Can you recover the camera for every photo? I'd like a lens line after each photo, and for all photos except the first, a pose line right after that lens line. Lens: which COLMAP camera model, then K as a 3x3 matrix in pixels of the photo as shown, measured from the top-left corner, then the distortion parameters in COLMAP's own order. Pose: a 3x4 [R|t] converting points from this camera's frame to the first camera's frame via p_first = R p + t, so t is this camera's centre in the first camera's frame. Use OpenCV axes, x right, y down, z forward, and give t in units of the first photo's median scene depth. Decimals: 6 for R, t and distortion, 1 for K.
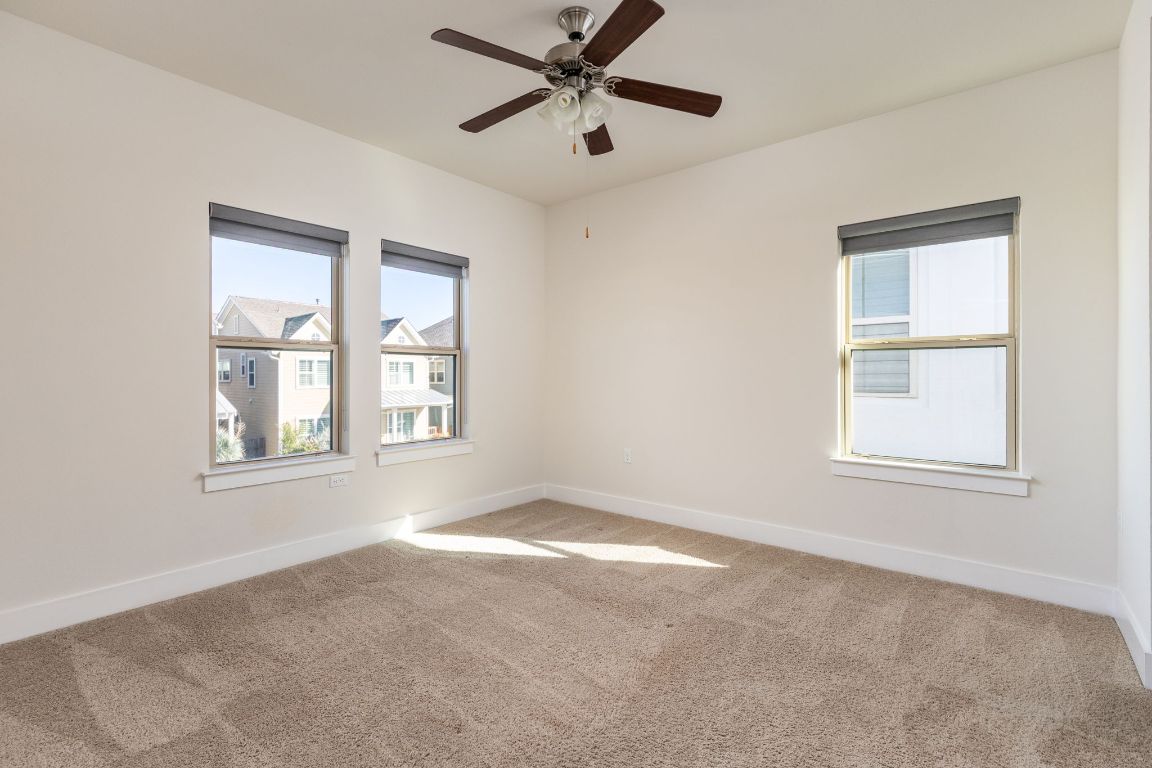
lens RADIAL K [[519.0, 0, 576.0], [0, 519.0, 384.0], [0, 0, 1]] dist [0.002246, 0.000186]
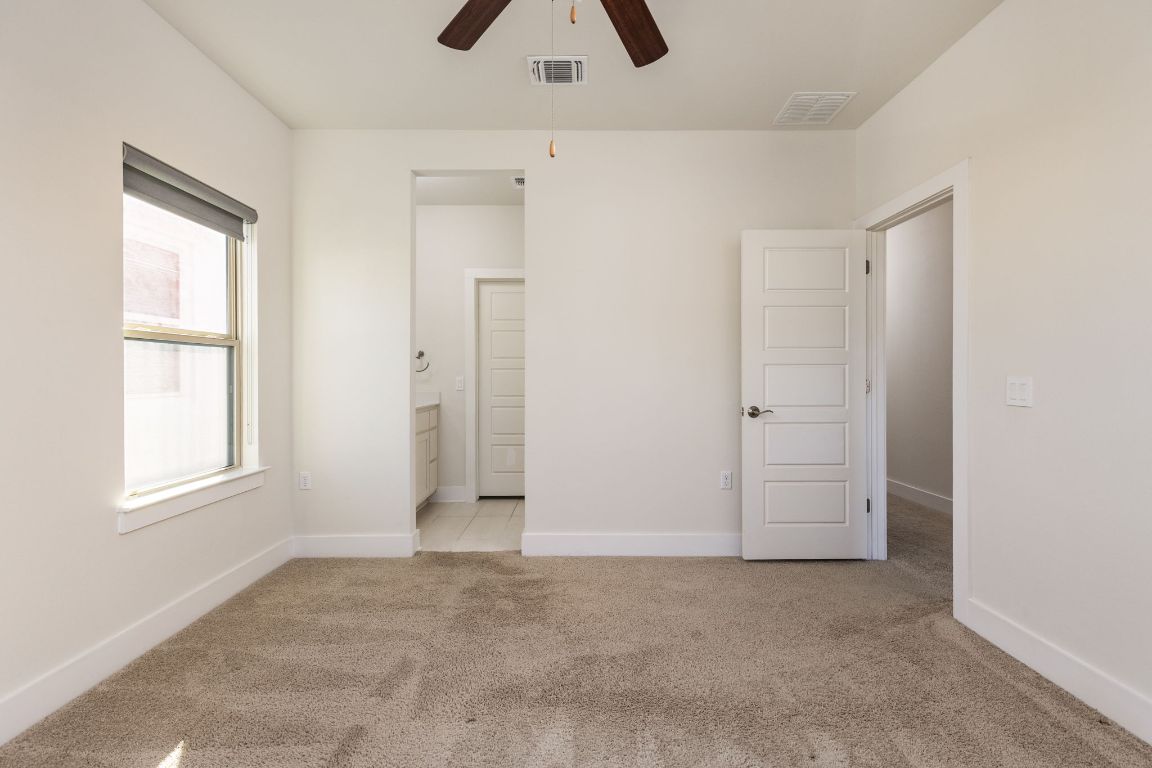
lens RADIAL K [[519.0, 0, 576.0], [0, 519.0, 384.0], [0, 0, 1]] dist [0.002246, 0.000186]
pose [[-0.657146, -0.004091, 0.753753, -0.393877], [-0.002295, 0.999991, 0.003426, -0.005910], [-0.753760, 0.000521, -0.657149, 1.174880]]
